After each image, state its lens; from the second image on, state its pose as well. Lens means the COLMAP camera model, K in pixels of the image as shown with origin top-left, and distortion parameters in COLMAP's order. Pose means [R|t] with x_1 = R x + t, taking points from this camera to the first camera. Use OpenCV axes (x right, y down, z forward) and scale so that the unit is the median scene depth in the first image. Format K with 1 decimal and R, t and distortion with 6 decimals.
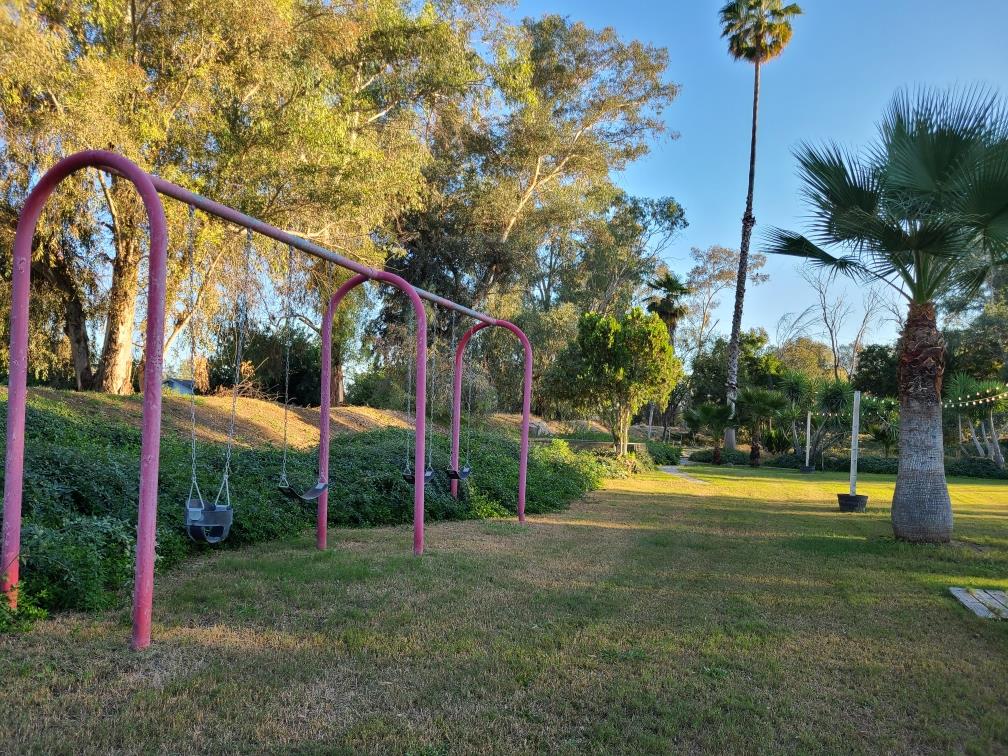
lens RADIAL K [[724.4, 0, 503.1], [0, 724.4, 398.8], [0, 0, 1]] dist [0.001068, -0.002842]
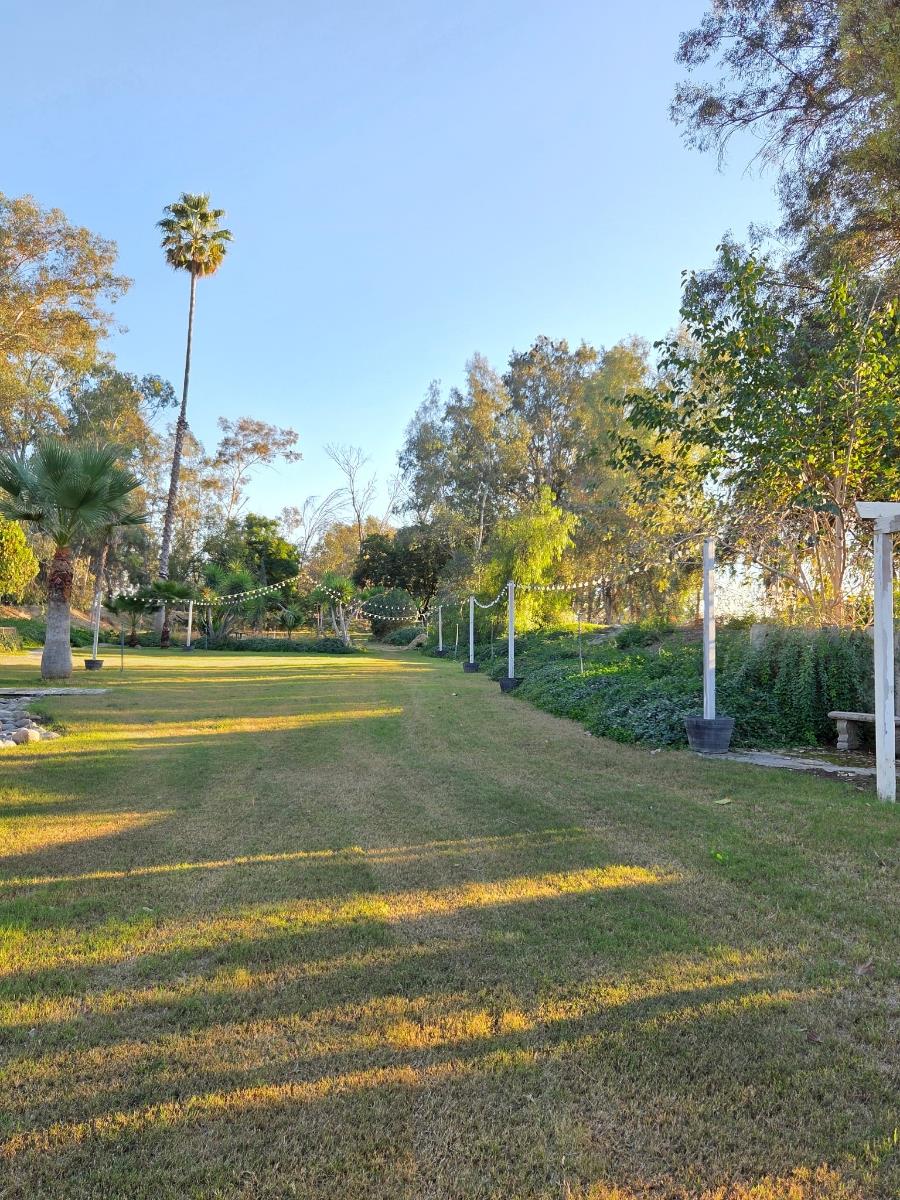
lens RADIAL K [[862.4, 0, 445.2], [0, 862.4, 605.9], [0, 0, 1]] dist [0.001068, -0.002842]
pose [[0.900835, 0.000890, 0.434161, 0.115799], [-0.014898, 0.999472, 0.028864, -0.013882], [-0.433906, -0.032470, 0.900373, -0.306056]]
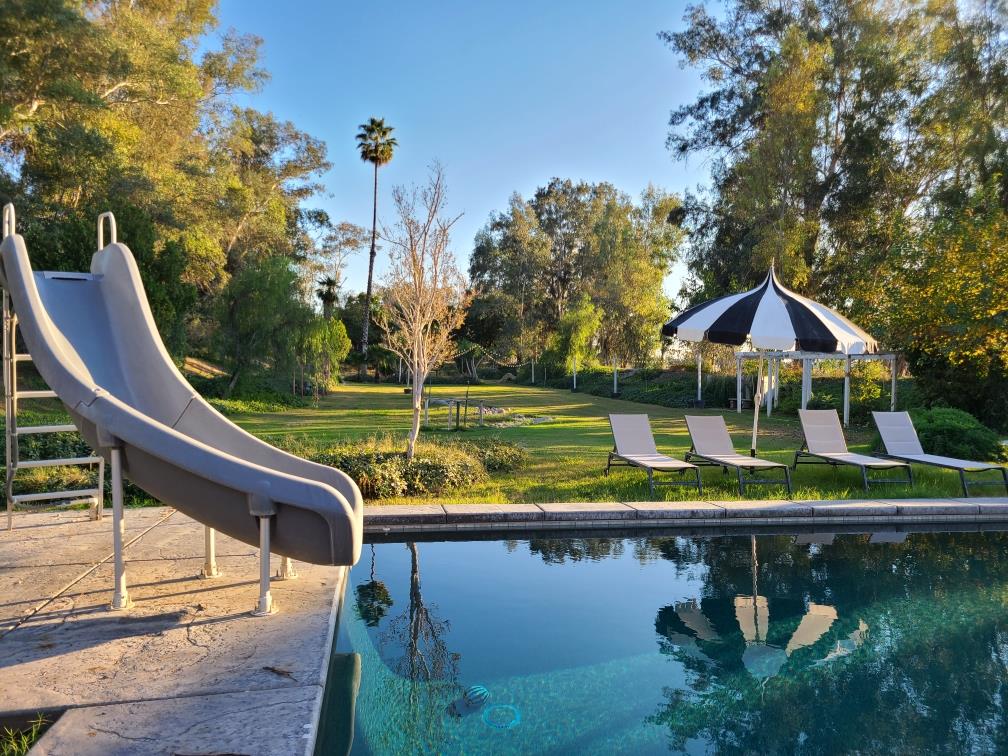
lens RADIAL K [[659.4, 0, 504.0], [0, 659.4, 378.0], [0, 0, 1]] dist [0.001307, -0.000222]
pose [[0.862265, -0.031317, 0.505488, -0.215992], [-0.008811, 0.997008, 0.076798, -0.049684], [-0.506380, -0.070674, 0.859409, -0.593682]]
